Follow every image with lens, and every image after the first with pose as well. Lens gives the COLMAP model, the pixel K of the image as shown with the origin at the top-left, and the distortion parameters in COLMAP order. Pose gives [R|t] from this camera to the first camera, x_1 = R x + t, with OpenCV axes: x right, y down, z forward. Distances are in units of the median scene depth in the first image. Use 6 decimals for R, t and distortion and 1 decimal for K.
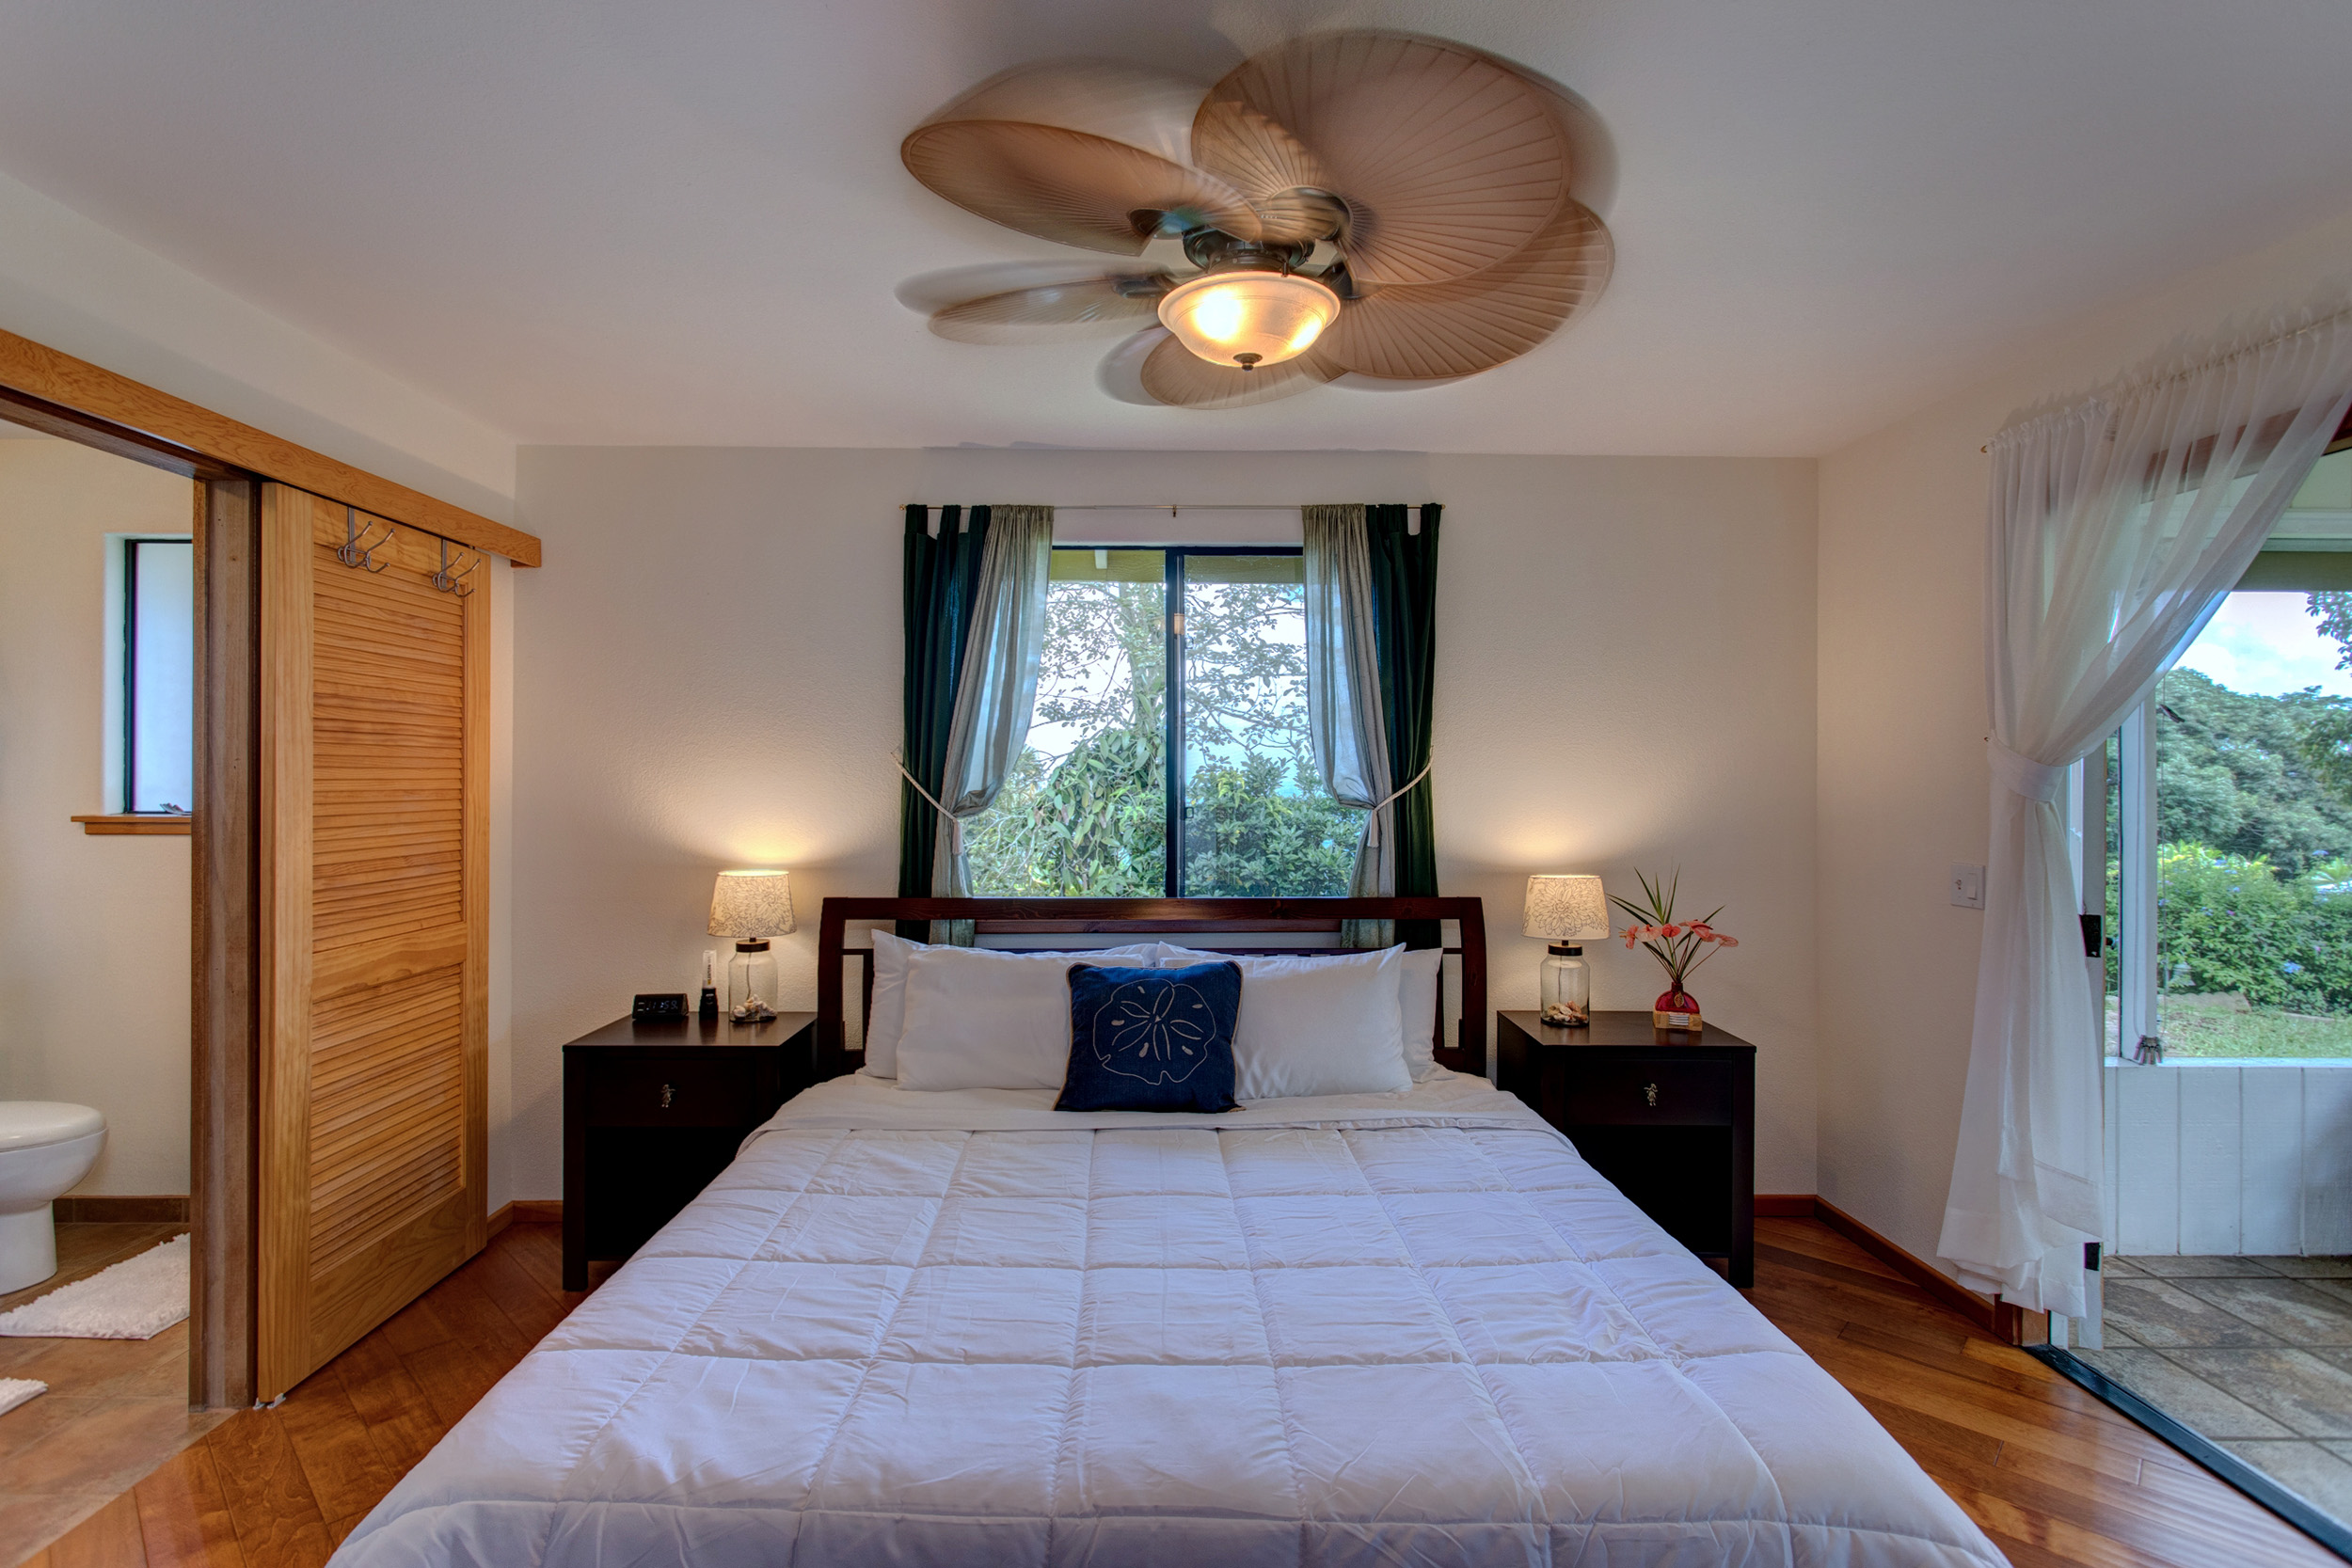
lens RADIAL K [[1105.1, 0, 1170.4], [0, 1105.1, 773.1], [0, 0, 1]] dist [-0.002119, 0.001967]
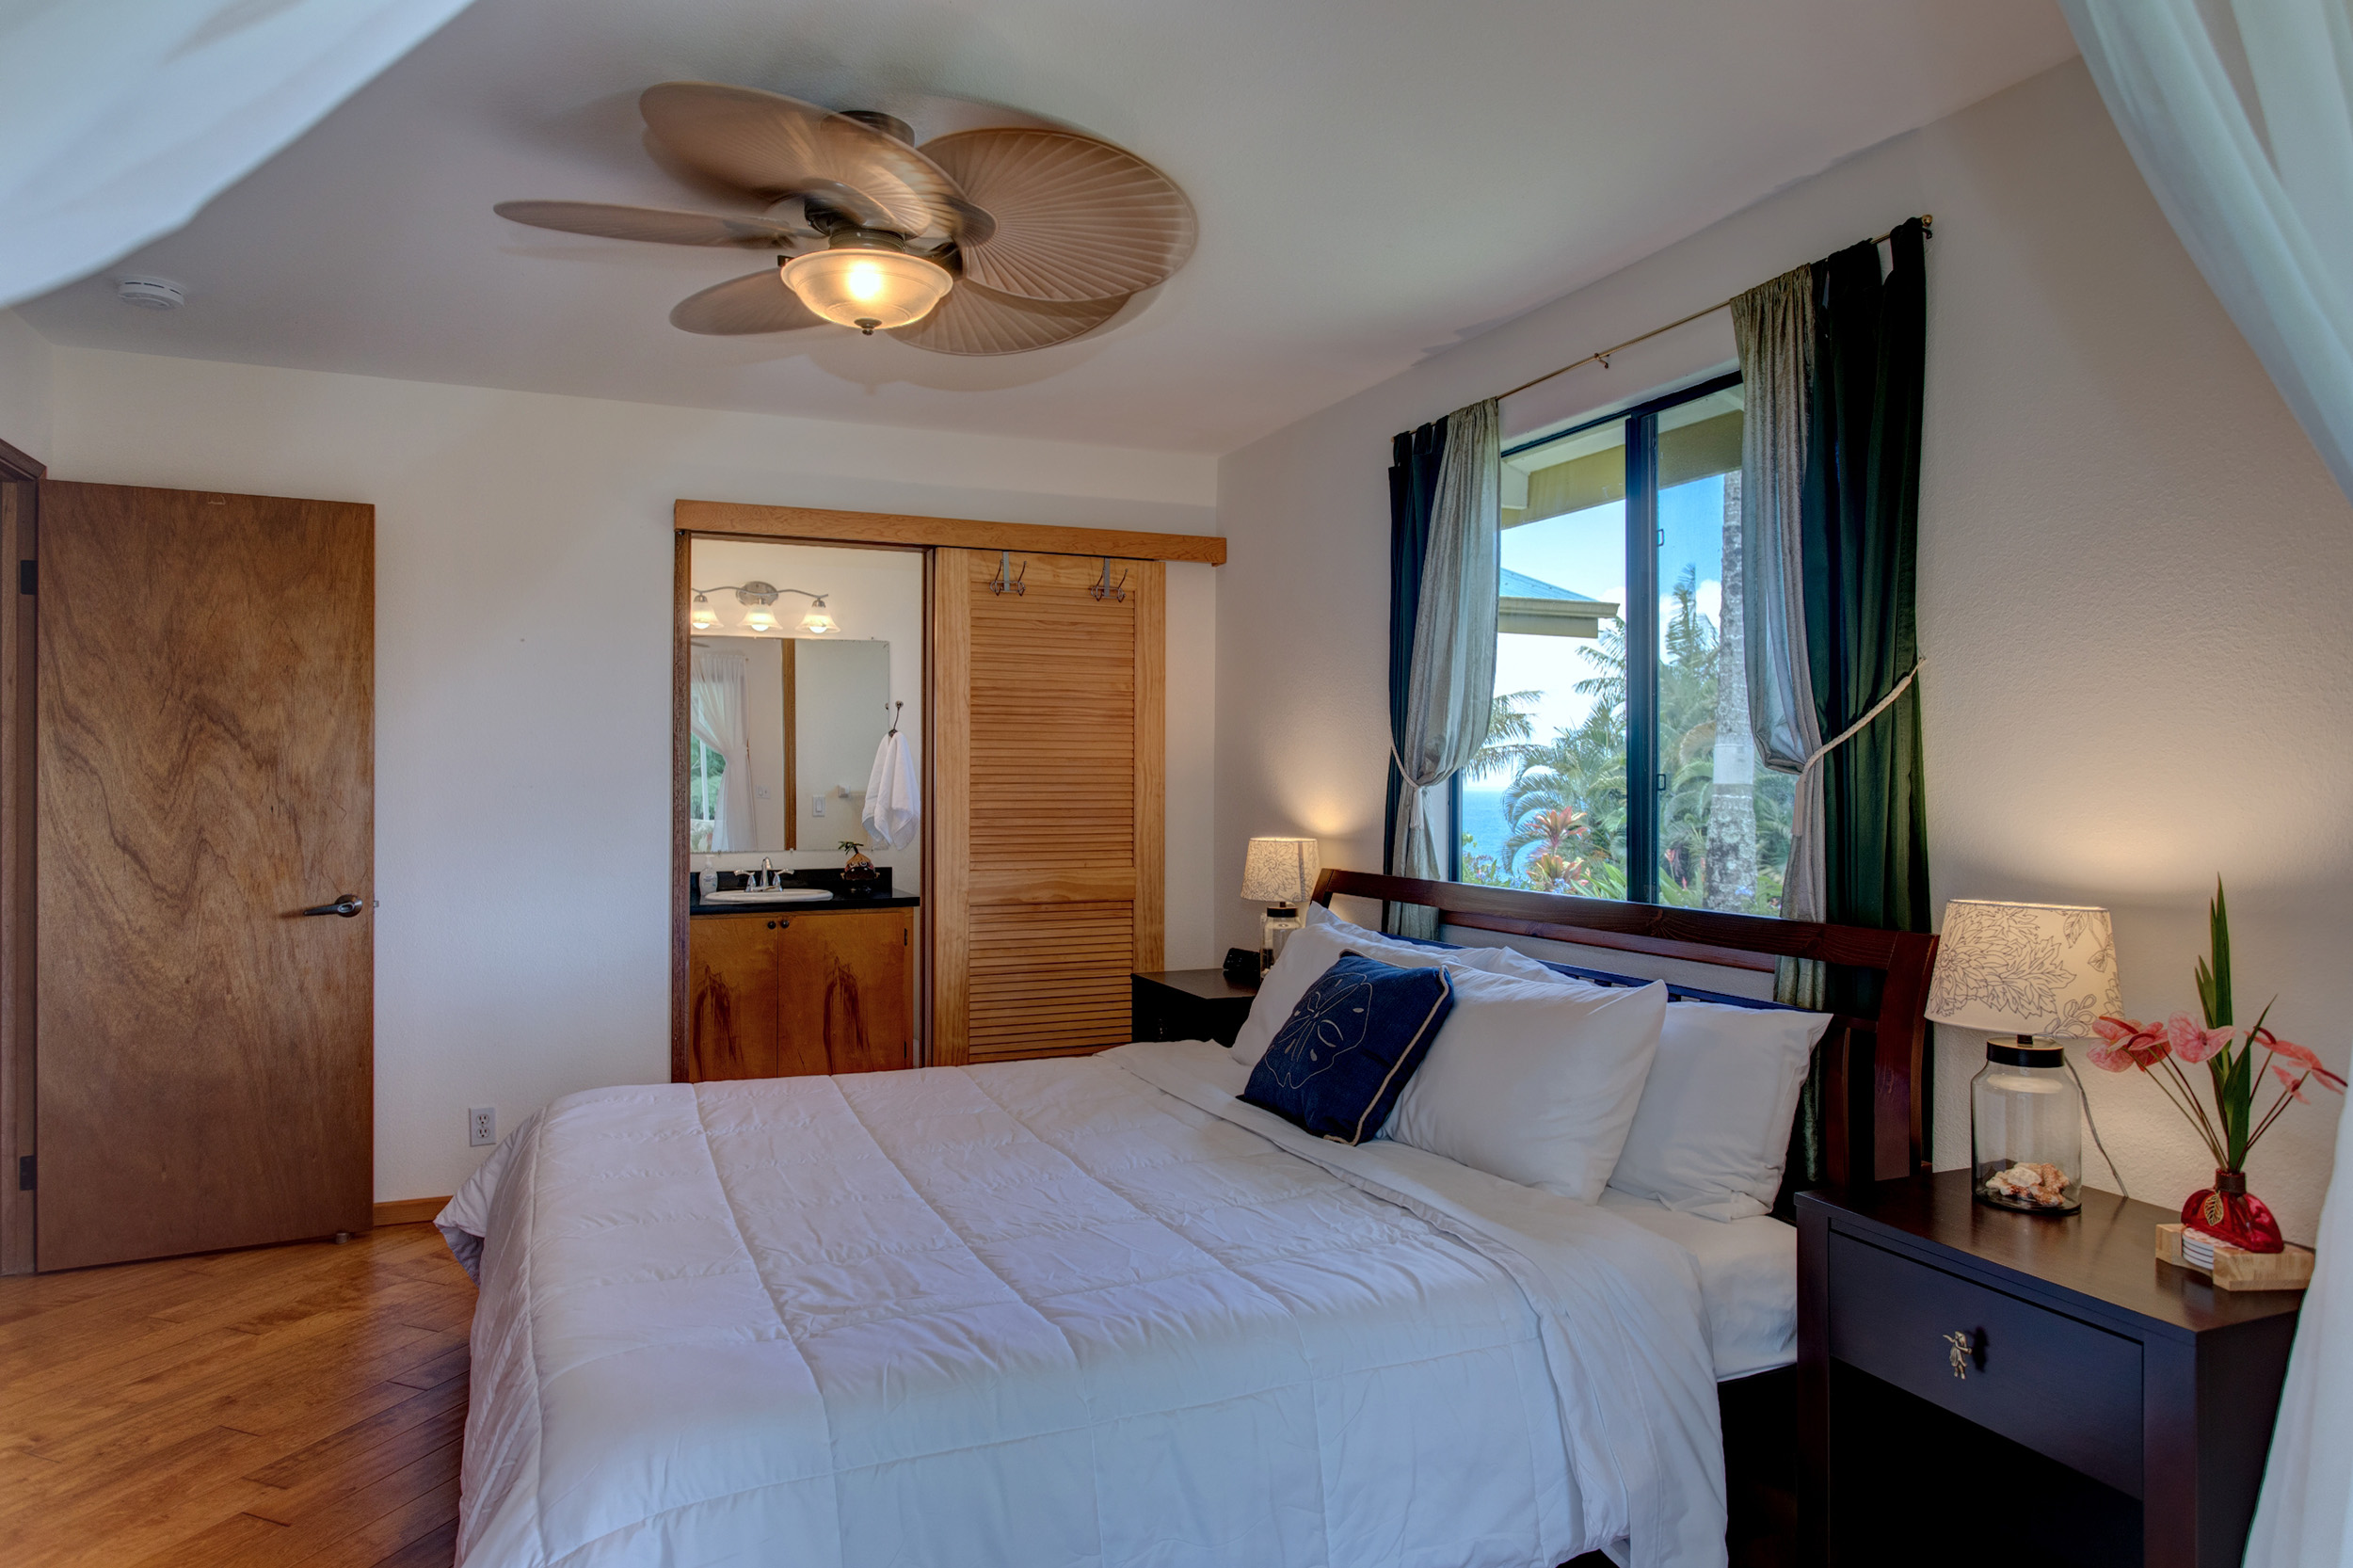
lens RADIAL K [[1457.9, 0, 1178.0], [0, 1457.9, 756.5], [0, 0, 1]] dist [0.003157, 0.001045]
pose [[0.378107, -0.018124, -0.925584, 0.818358], [0.002978, 0.999827, -0.018361, 0.039737], [0.925757, 0.004186, 0.378096, 0.410500]]
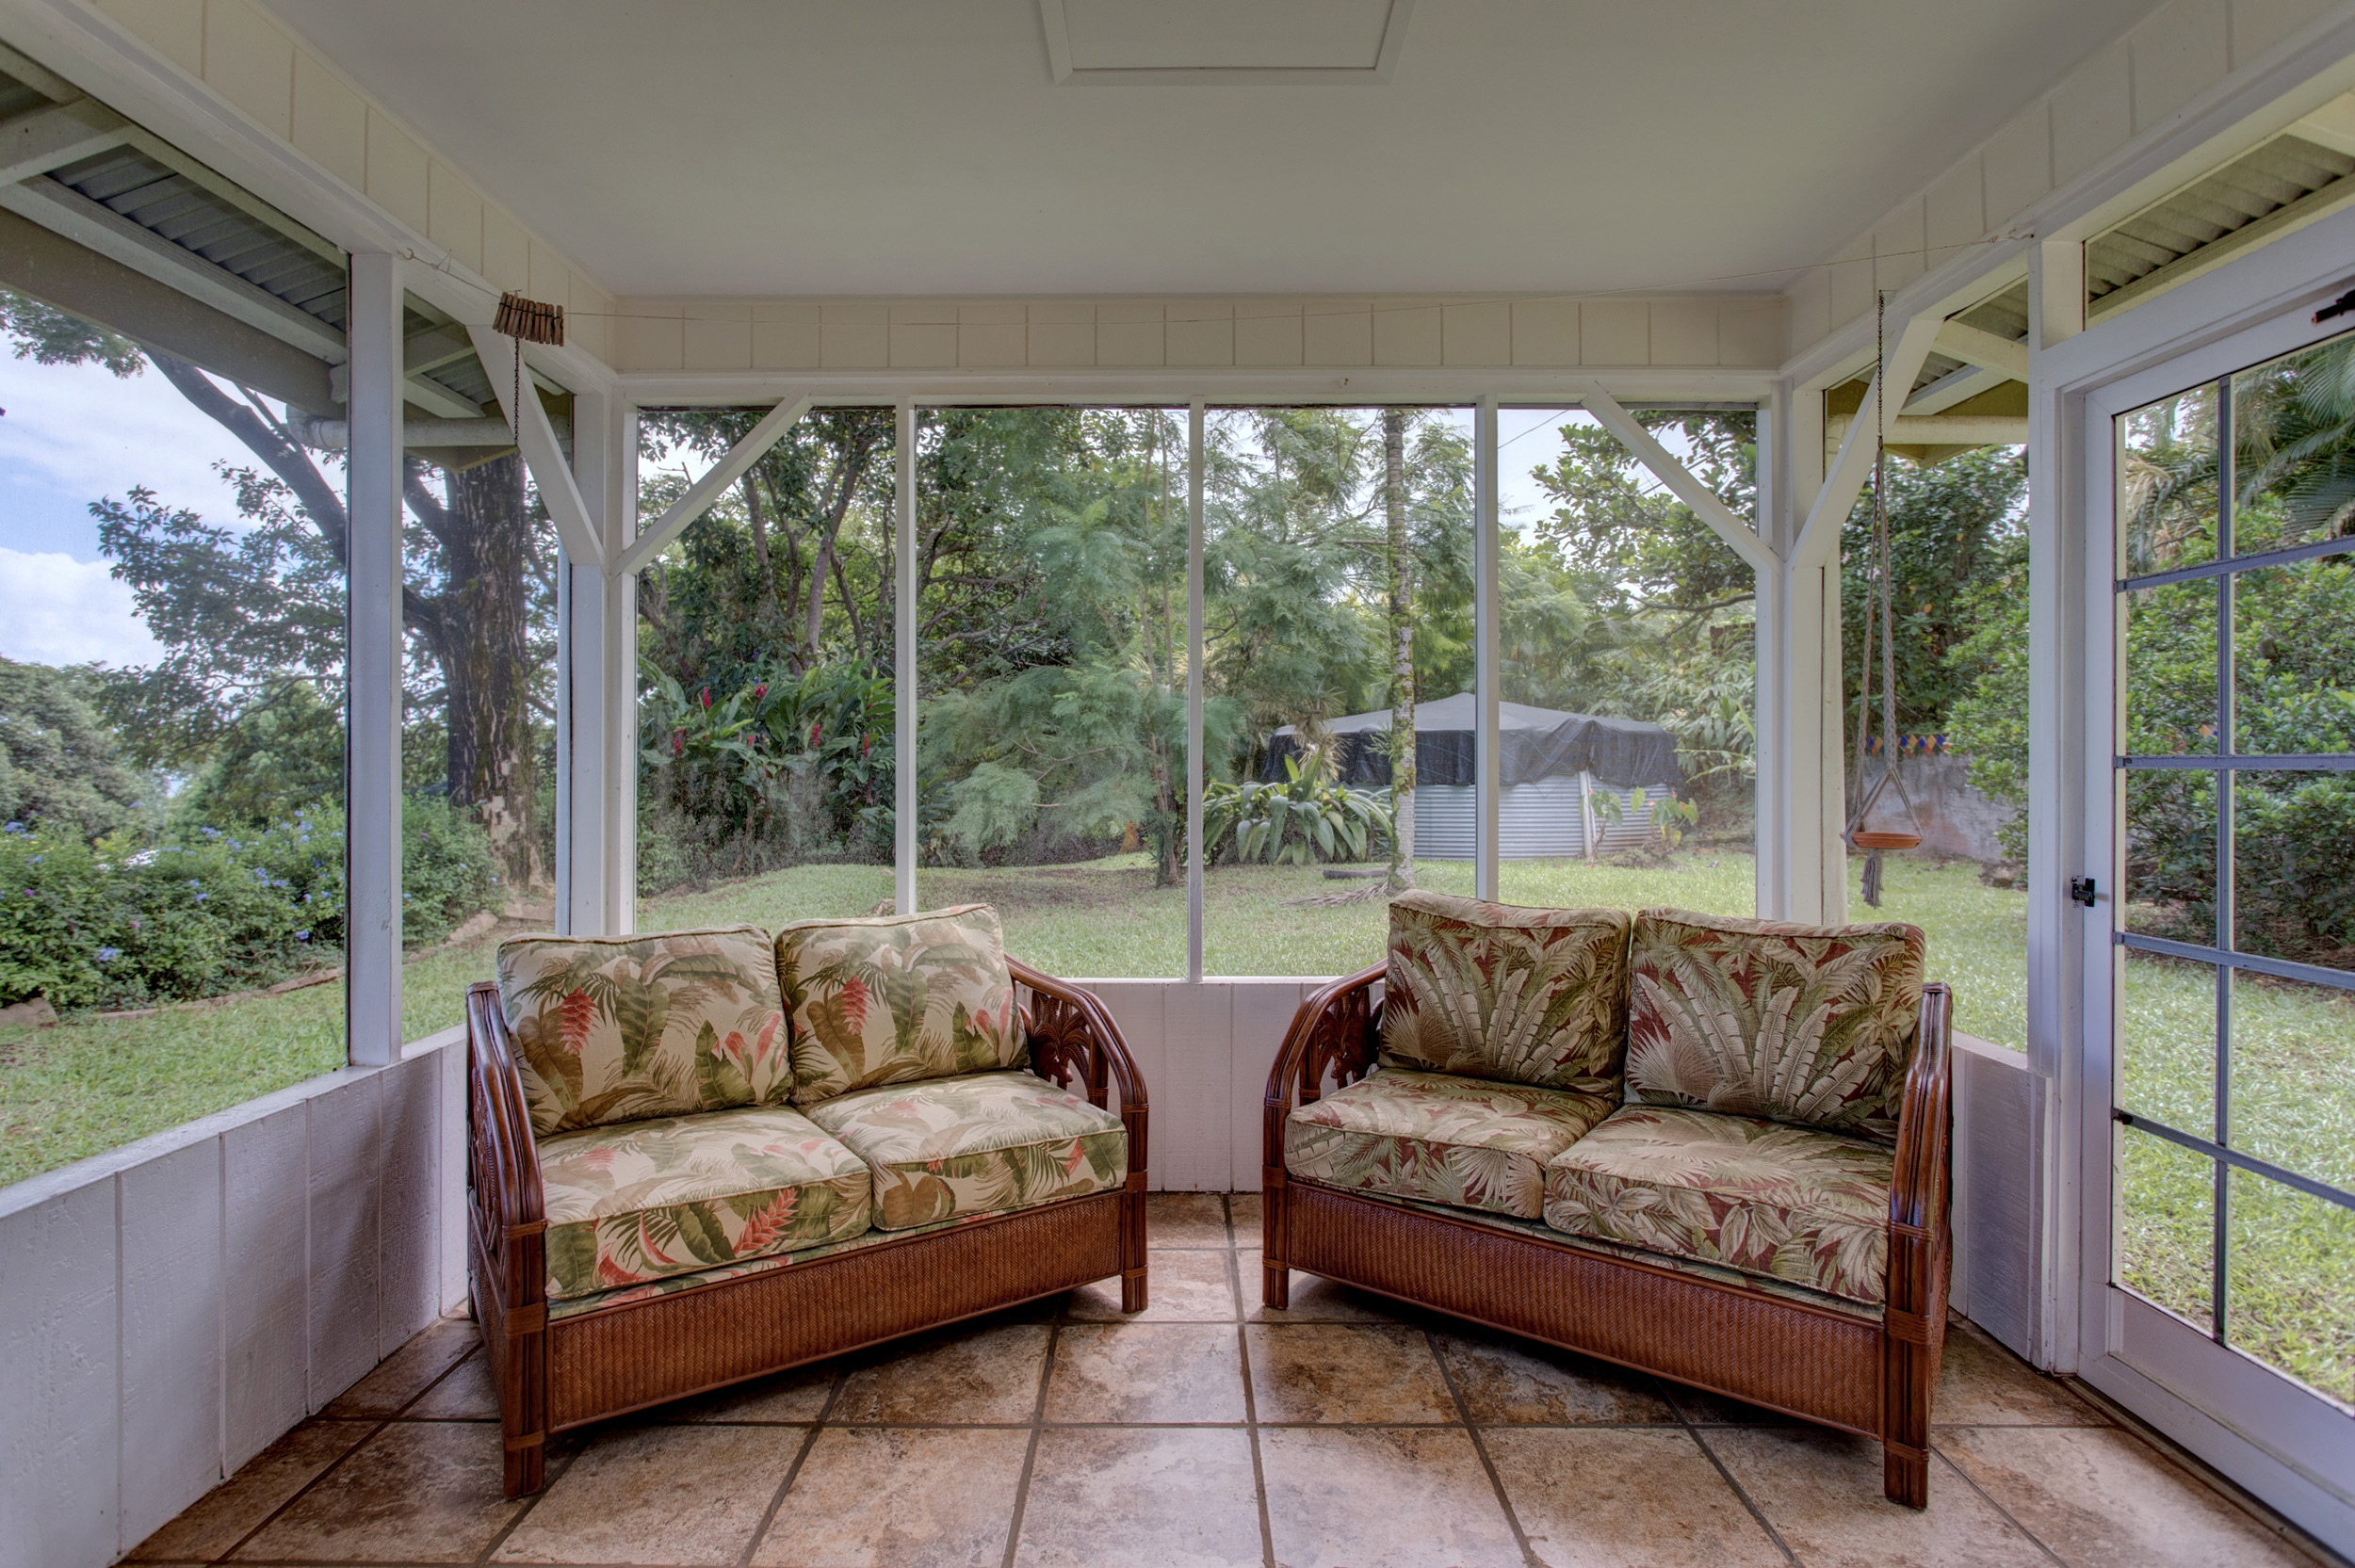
lens RADIAL K [[1188.9, 0, 1163.3], [0, 1188.9, 767.8], [0, 0, 1]] dist [-0.010543, 0.001290]
pose [[0.028329, -0.006529, 0.999577, 0.510068], [-0.004179, 0.999969, 0.006650, 0.090153], [-0.999590, -0.004365, 0.028300, 0.577984]]
